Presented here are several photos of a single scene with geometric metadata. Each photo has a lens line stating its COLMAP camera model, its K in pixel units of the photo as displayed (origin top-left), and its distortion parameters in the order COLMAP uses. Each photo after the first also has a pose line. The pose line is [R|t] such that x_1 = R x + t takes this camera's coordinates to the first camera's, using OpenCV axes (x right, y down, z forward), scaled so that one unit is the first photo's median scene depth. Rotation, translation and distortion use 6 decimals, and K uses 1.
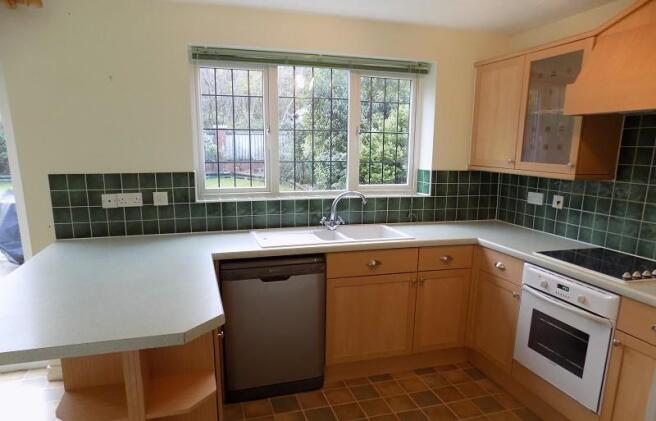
lens RADIAL K [[434.8, 0, 328.3], [0, 434.8, 252.4], [0, 0, 1]] dist [-0.060577, 0.002802]
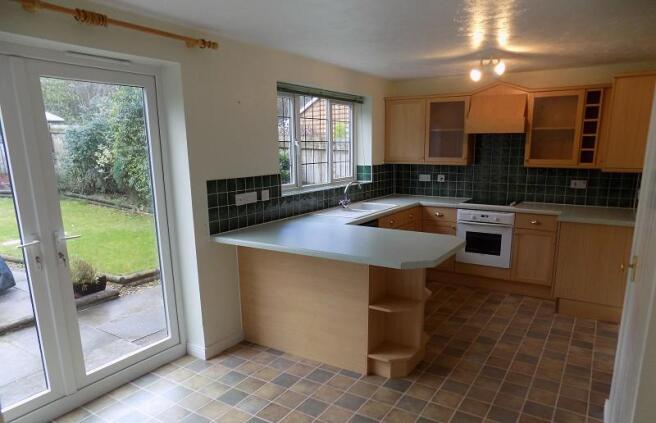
lens RADIAL K [[441.4, 0, 328.3], [0, 441.4, 248.4], [0, 0, 1]] dist [-0.083803, -0.000567]
pose [[0.764403, -0.164890, 0.623297, -1.116592], [0.171069, 0.983964, 0.050506, -0.001217], [-0.621630, 0.068020, 0.780352, -0.147274]]
